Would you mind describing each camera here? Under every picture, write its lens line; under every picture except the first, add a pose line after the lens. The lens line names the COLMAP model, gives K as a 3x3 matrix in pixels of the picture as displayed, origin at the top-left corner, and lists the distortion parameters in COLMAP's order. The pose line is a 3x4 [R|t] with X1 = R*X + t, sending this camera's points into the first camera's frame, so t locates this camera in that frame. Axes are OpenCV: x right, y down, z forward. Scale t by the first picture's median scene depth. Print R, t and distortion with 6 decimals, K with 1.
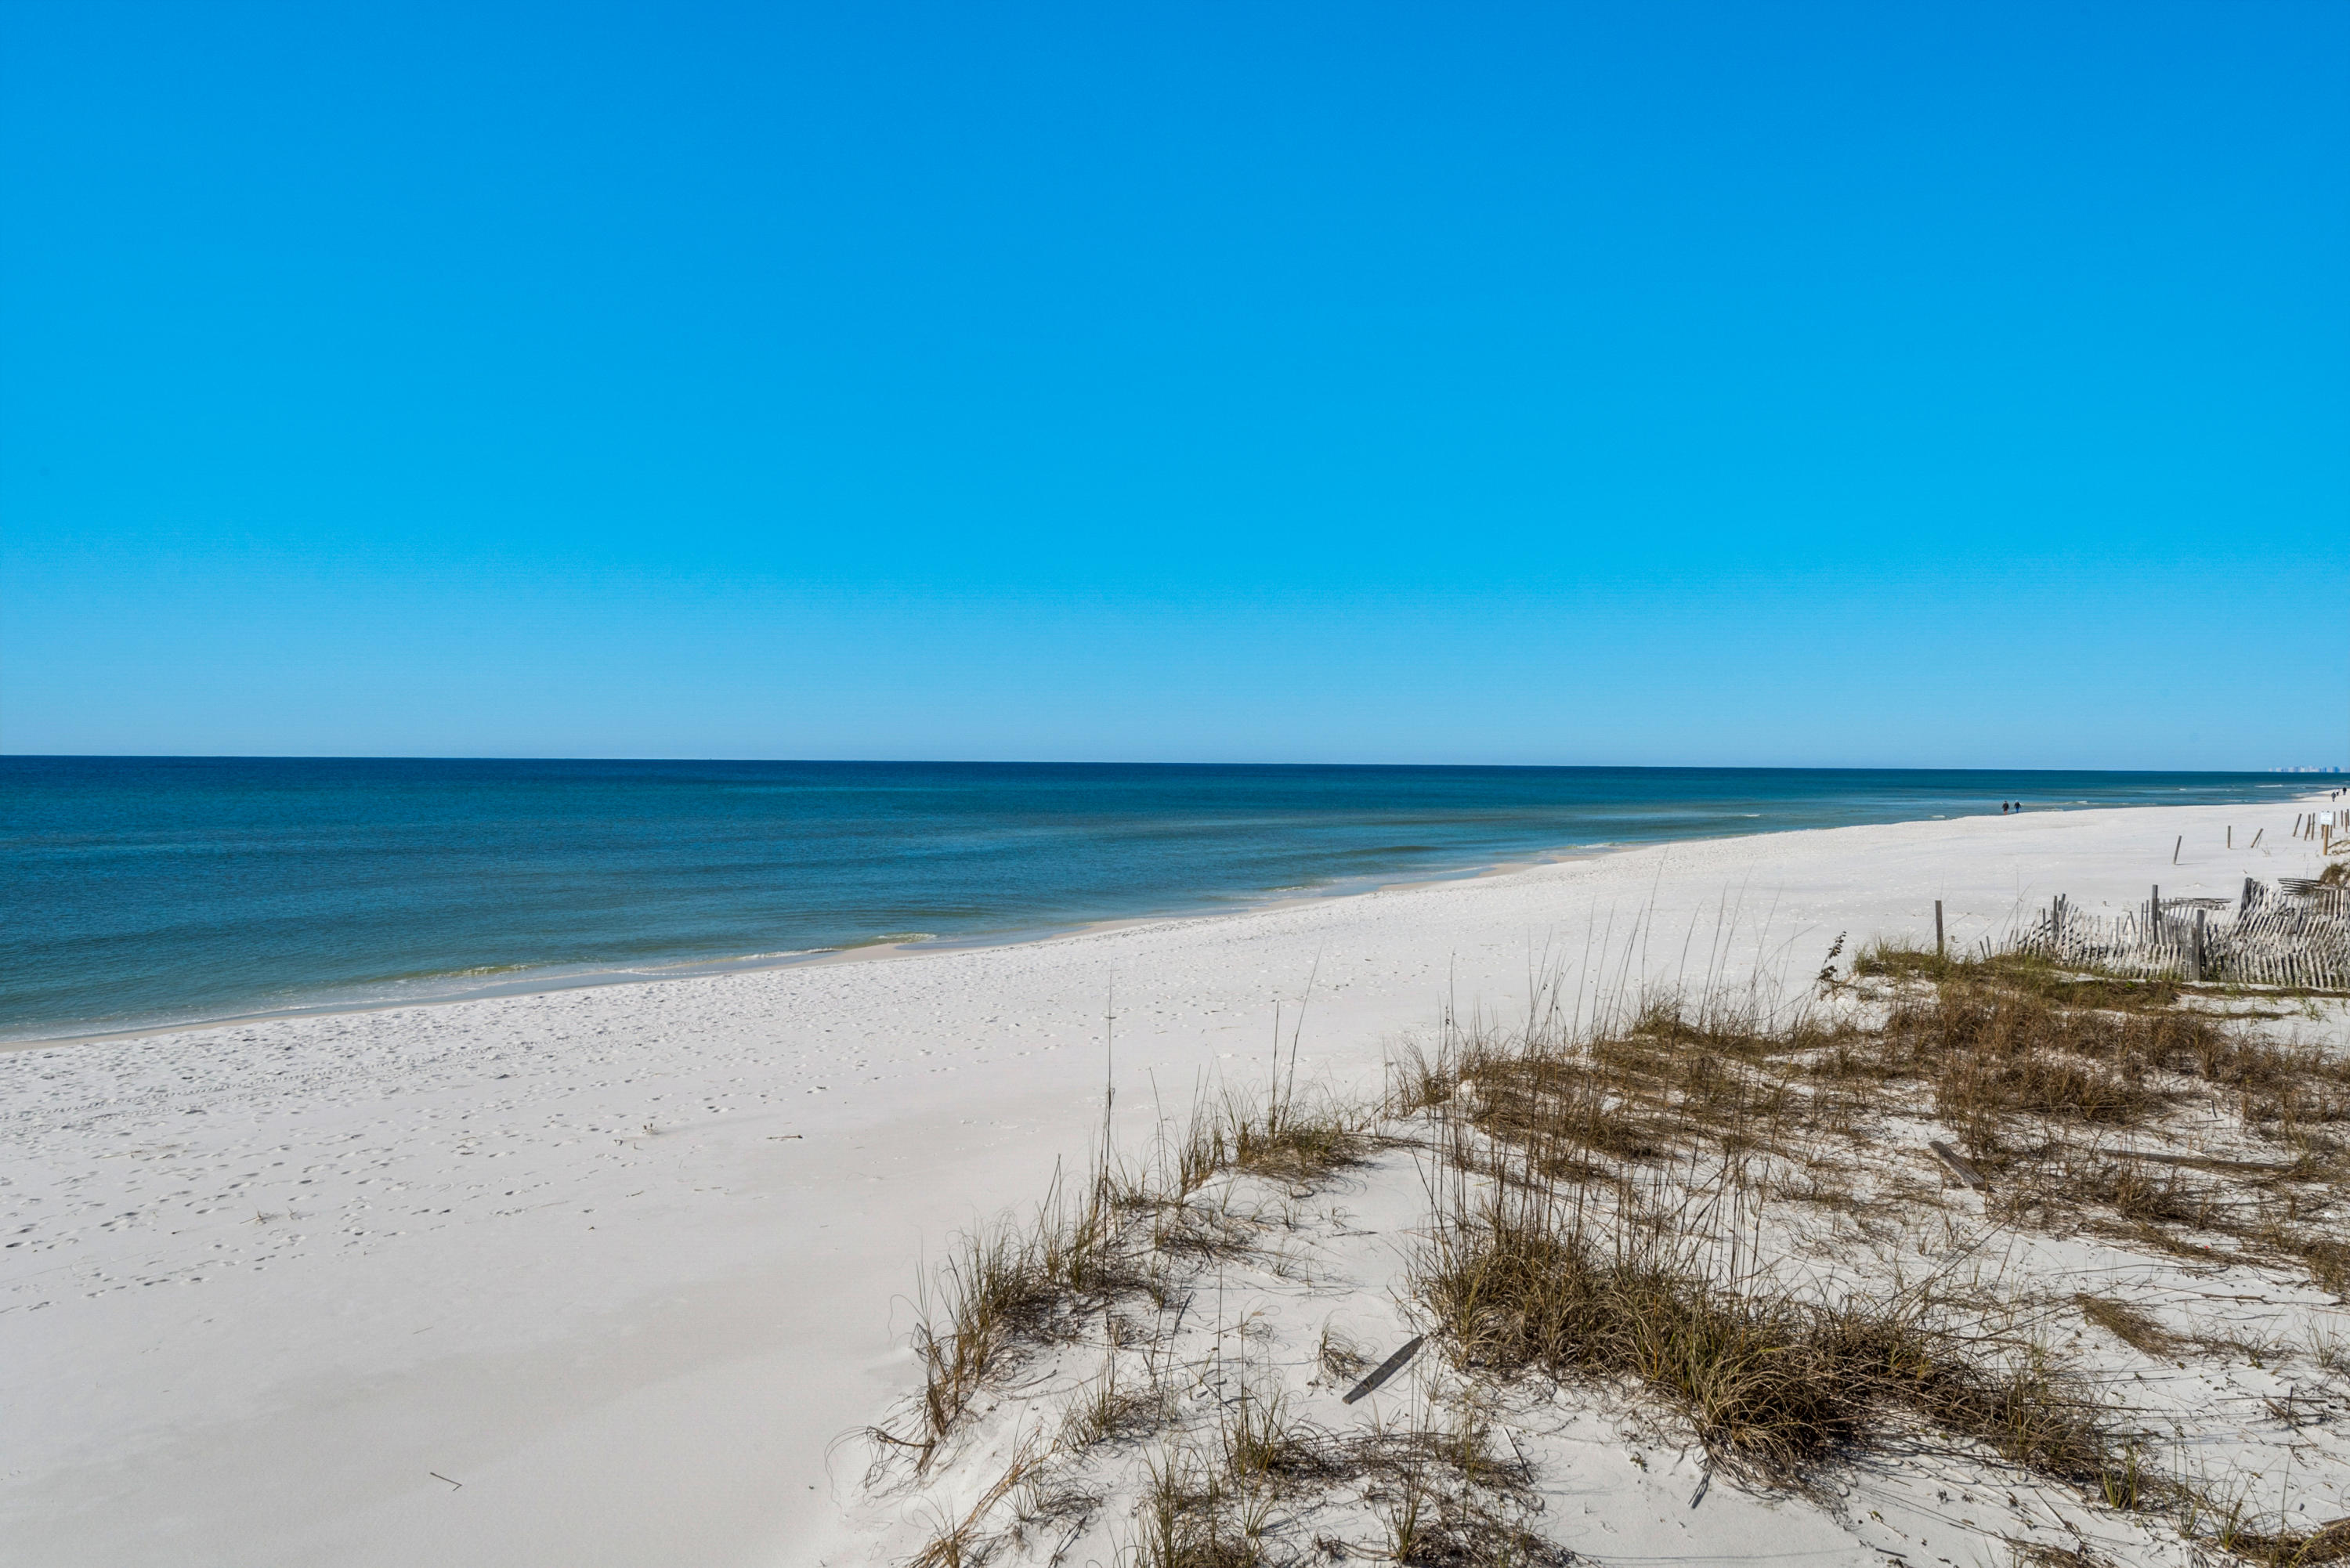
lens RADIAL K [[1626.7, 0, 1173.3], [0, 1626.7, 781.7], [0, 0, 1]] dist [0.024702, 0.000714]
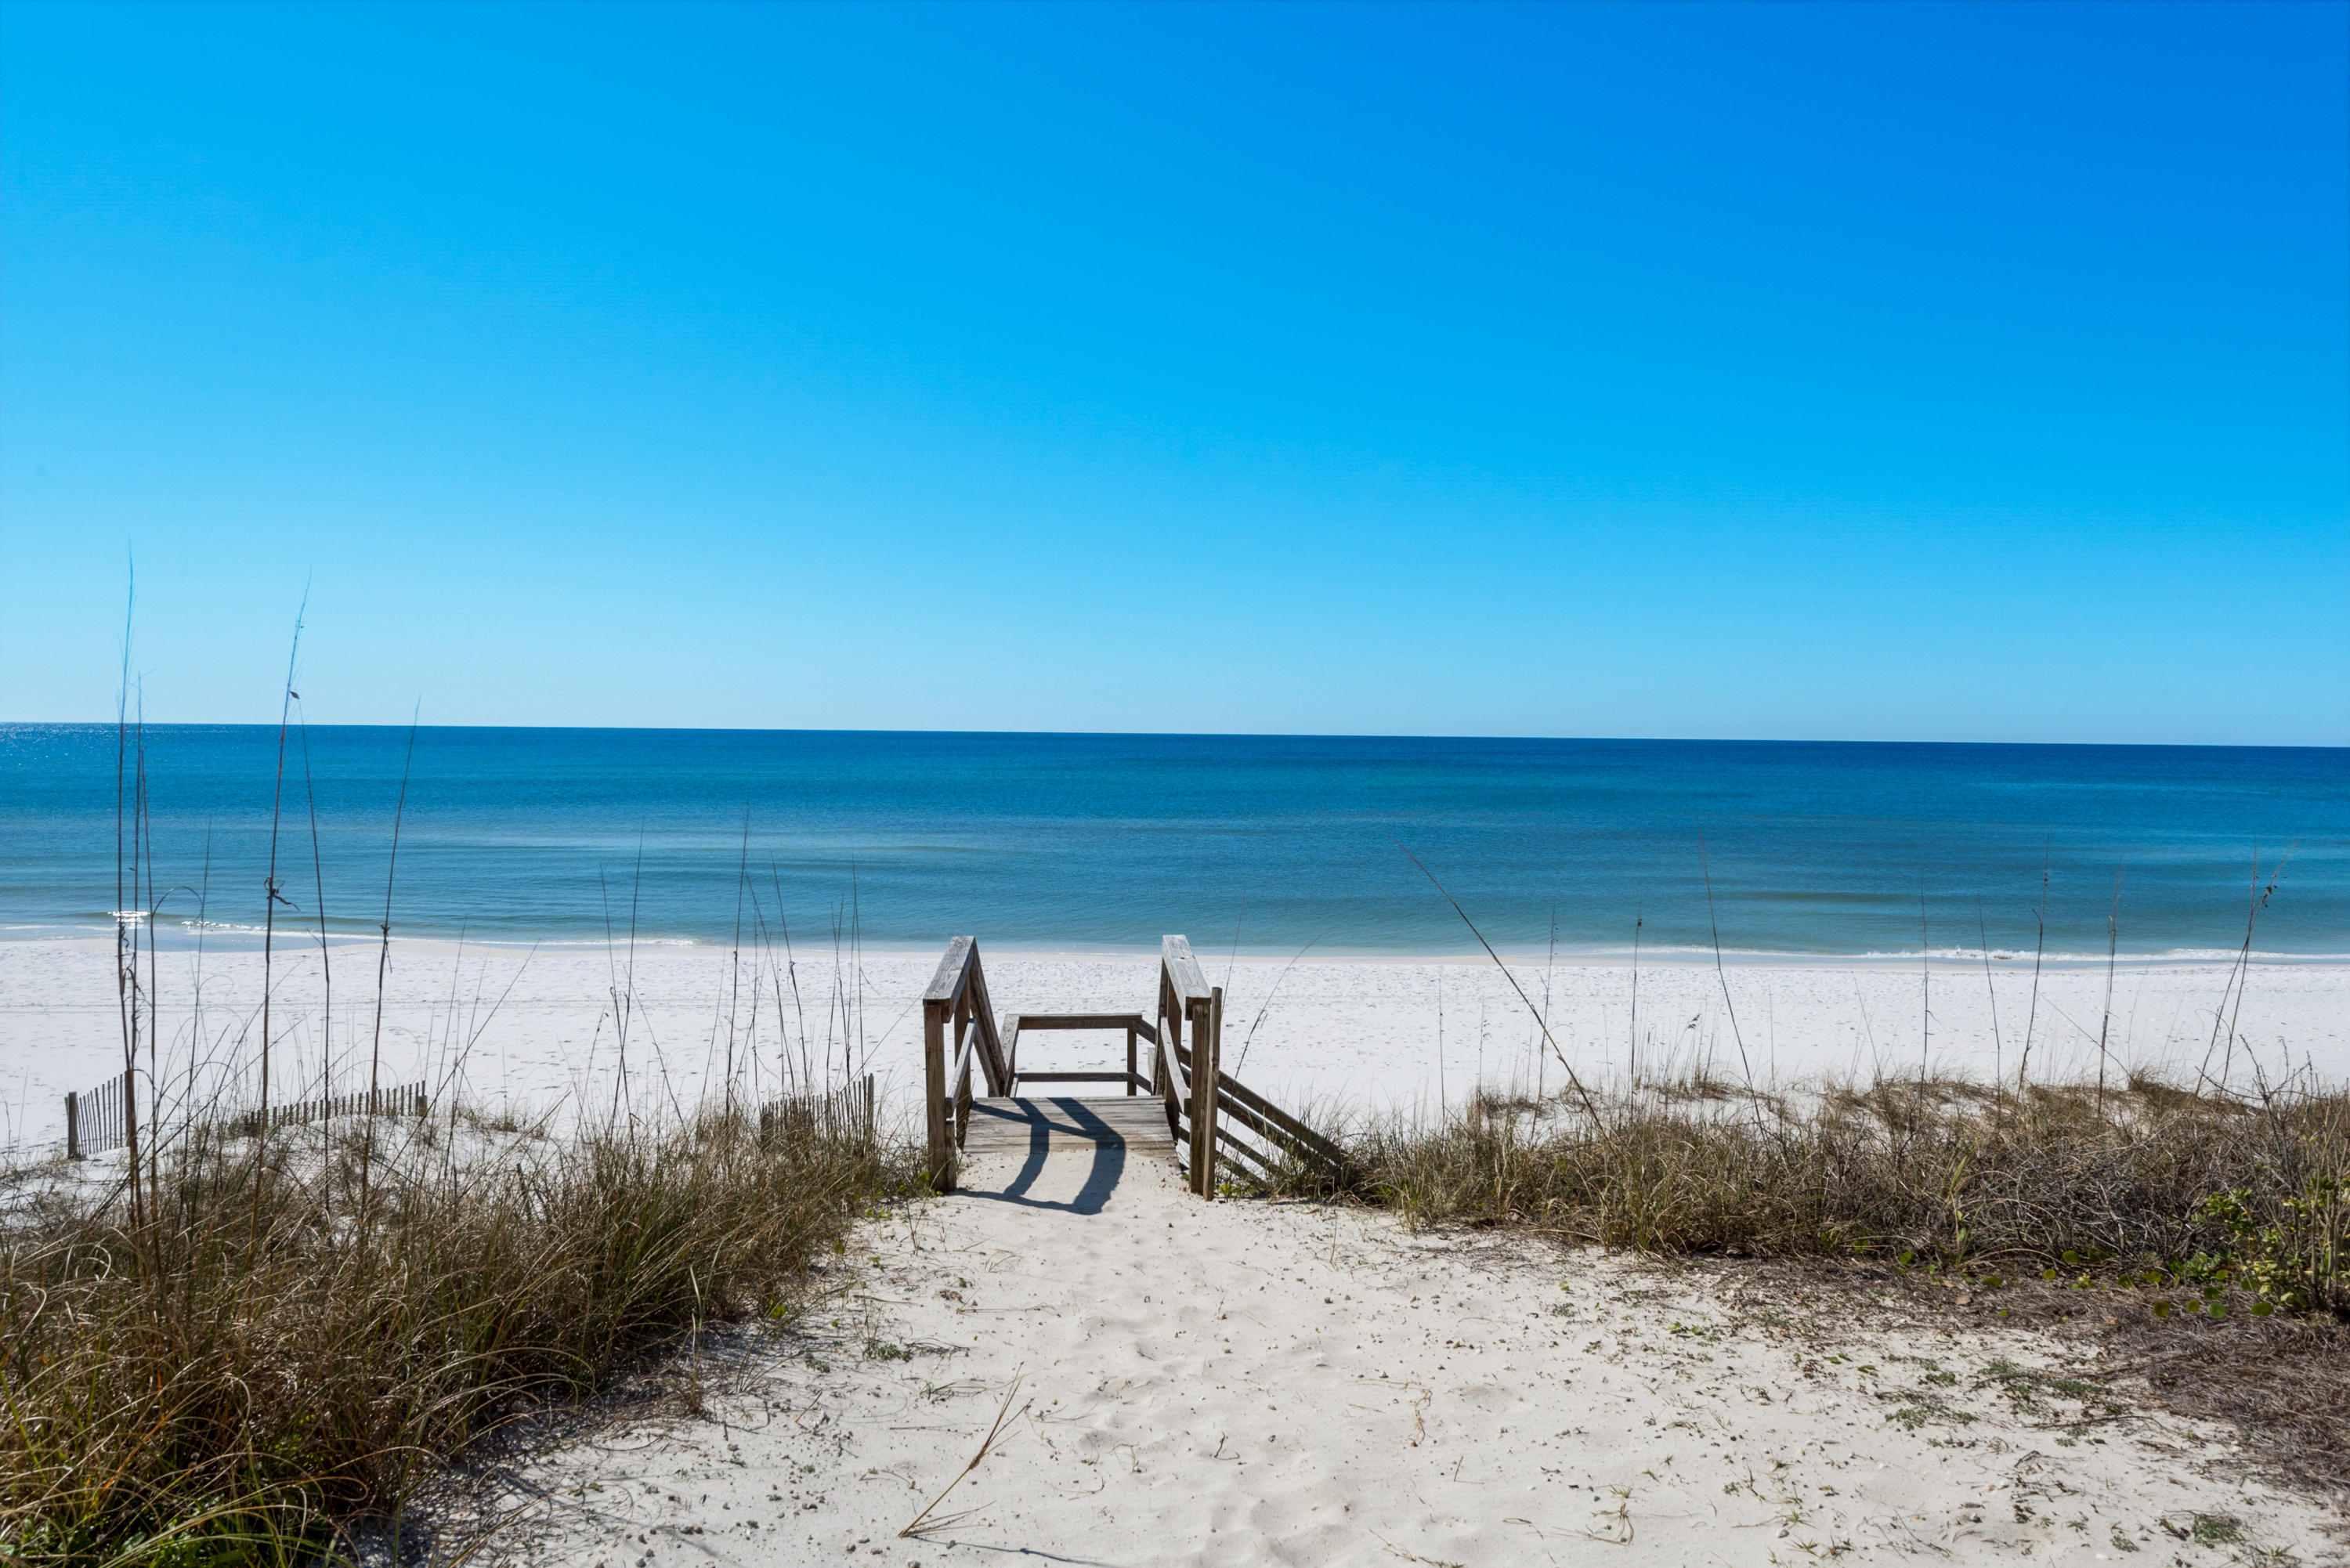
lens RADIAL K [[1506.5, 0, 1175.6], [0, 1506.5, 782.4], [0, 0, 1]] dist [0.003695, 0.000312]
pose [[0.707189, 0.033528, -0.706229, 1.354015], [-0.021362, 0.999432, 0.026056, -0.301569], [0.706702, -0.003340, 0.707504, -1.250835]]
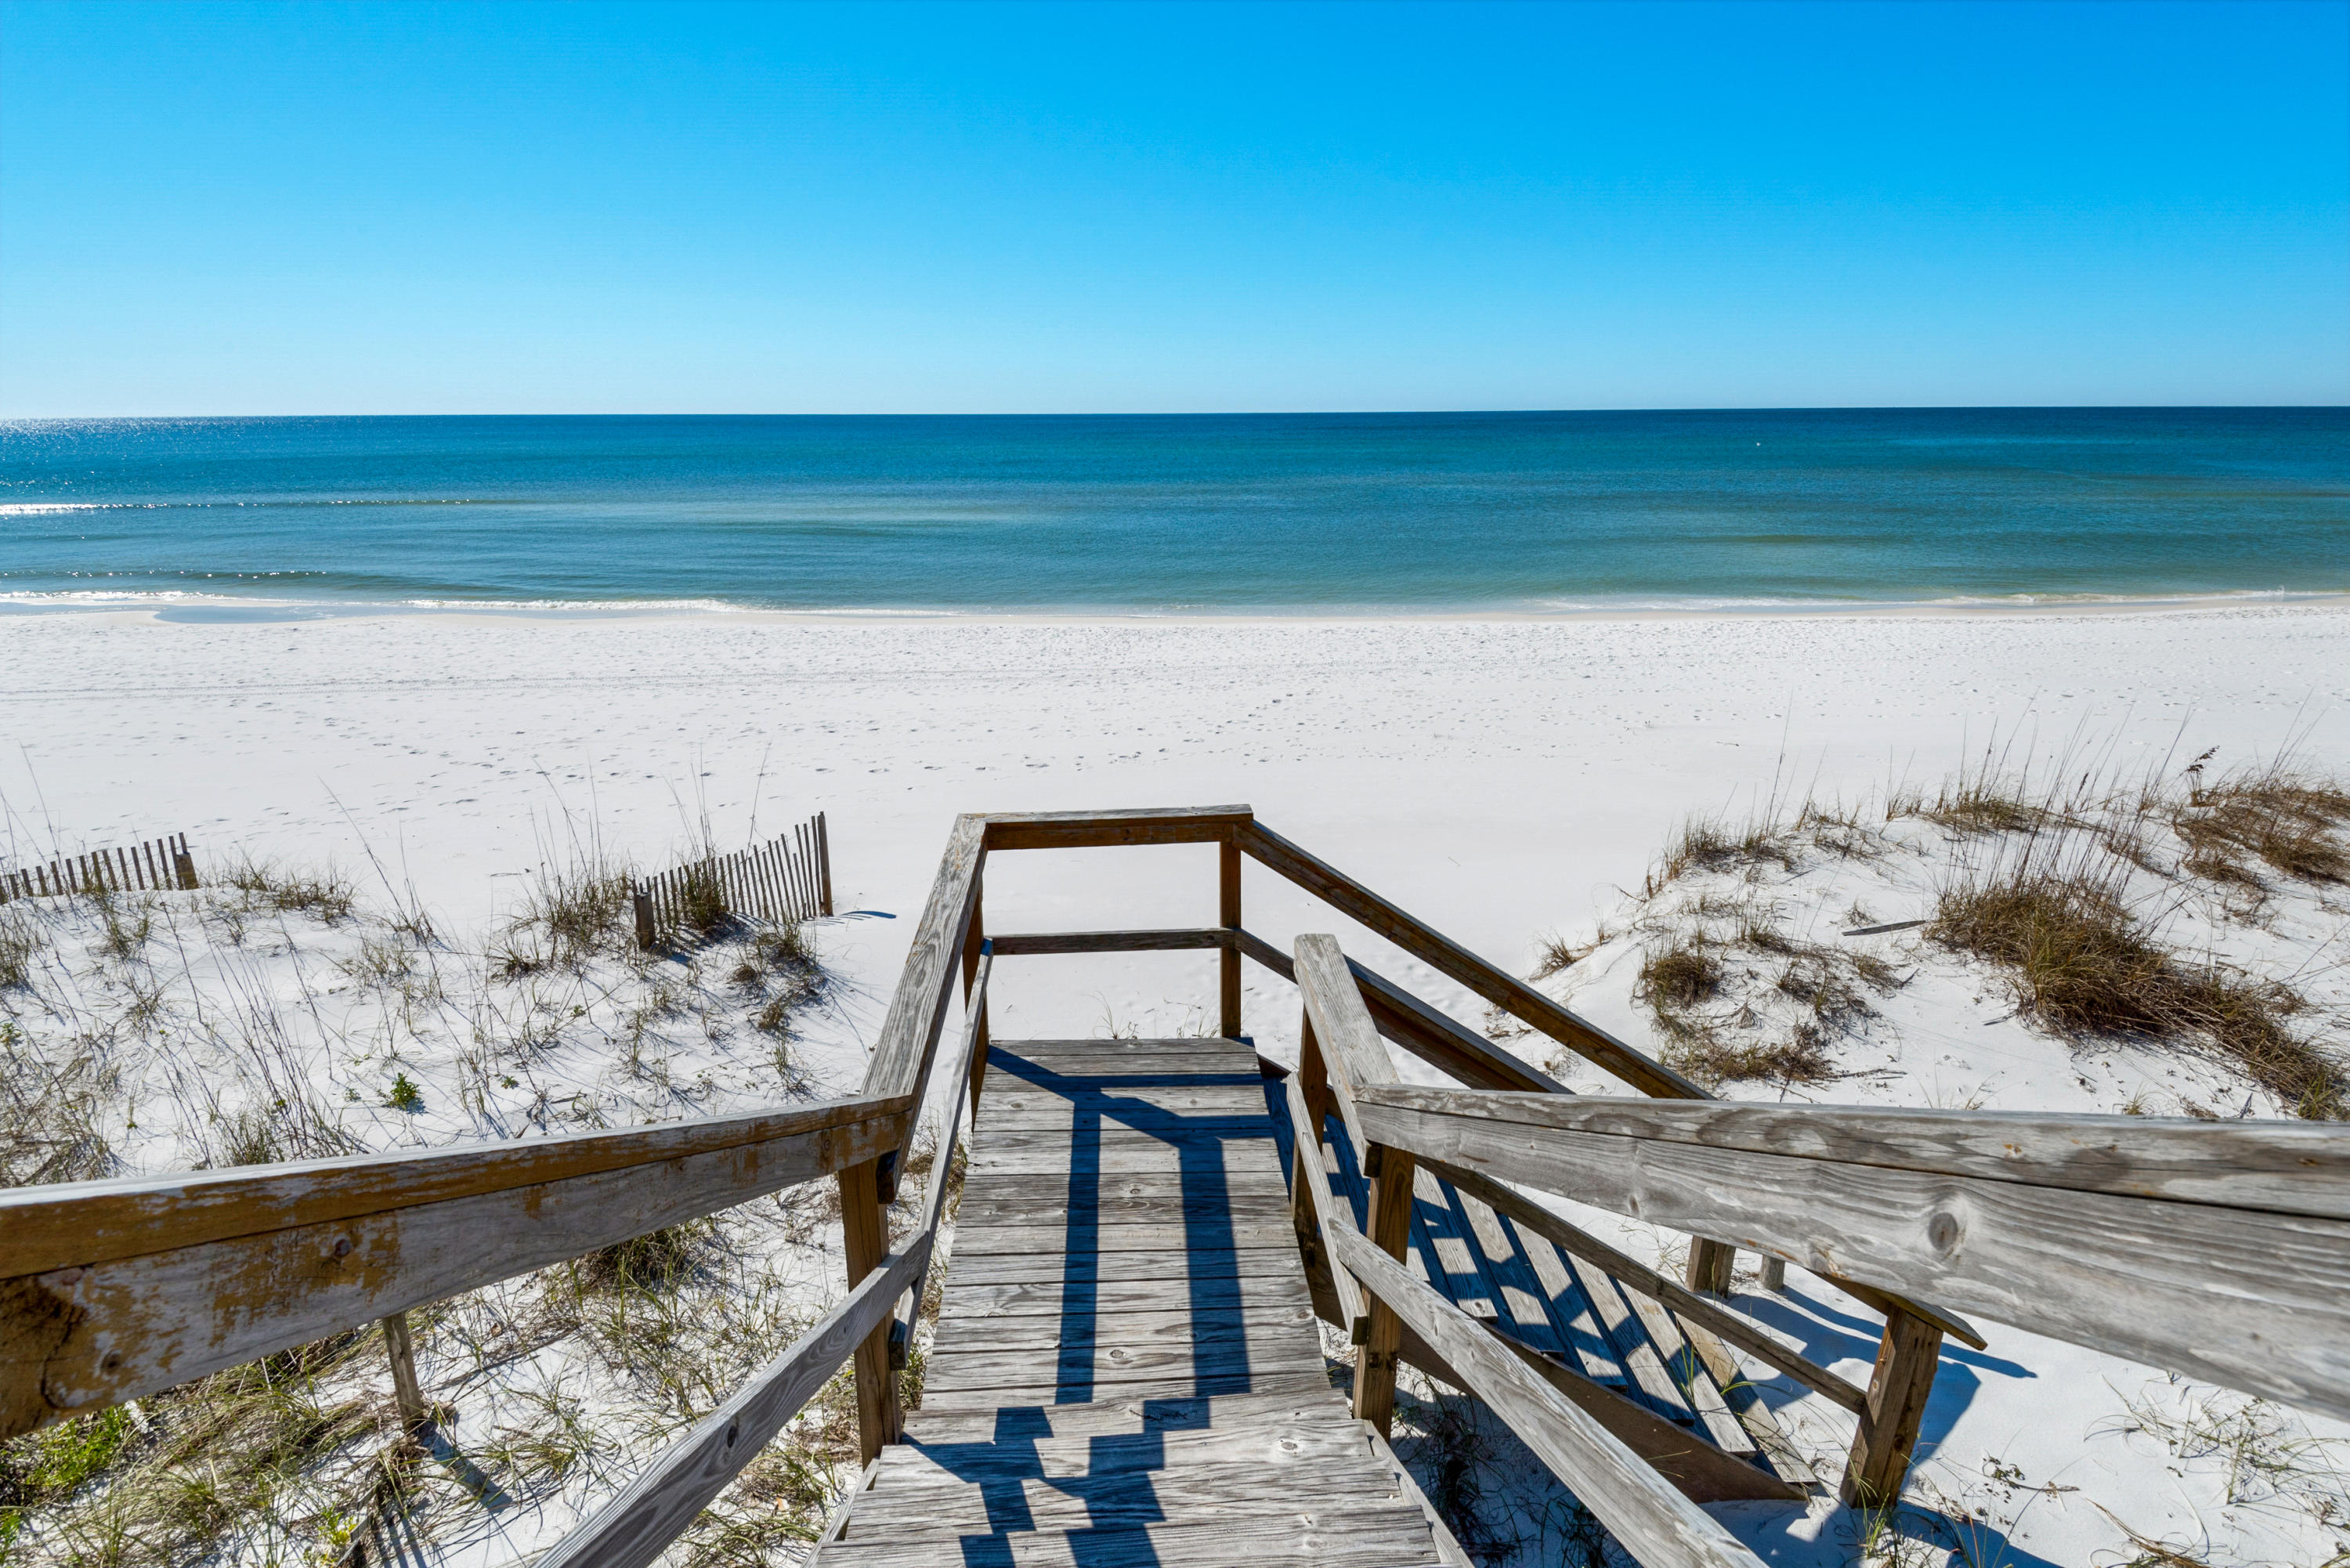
lens RADIAL K [[1217.5, 0, 1167.1], [0, 1217.5, 783.6], [0, 0, 1]] dist [0.025232, 0.000196]
pose [[0.700640, 0.201547, -0.684458, 0.440926], [-0.001432, 0.959671, 0.281121, -0.173381], [0.713514, -0.195985, 0.672672, -0.447686]]
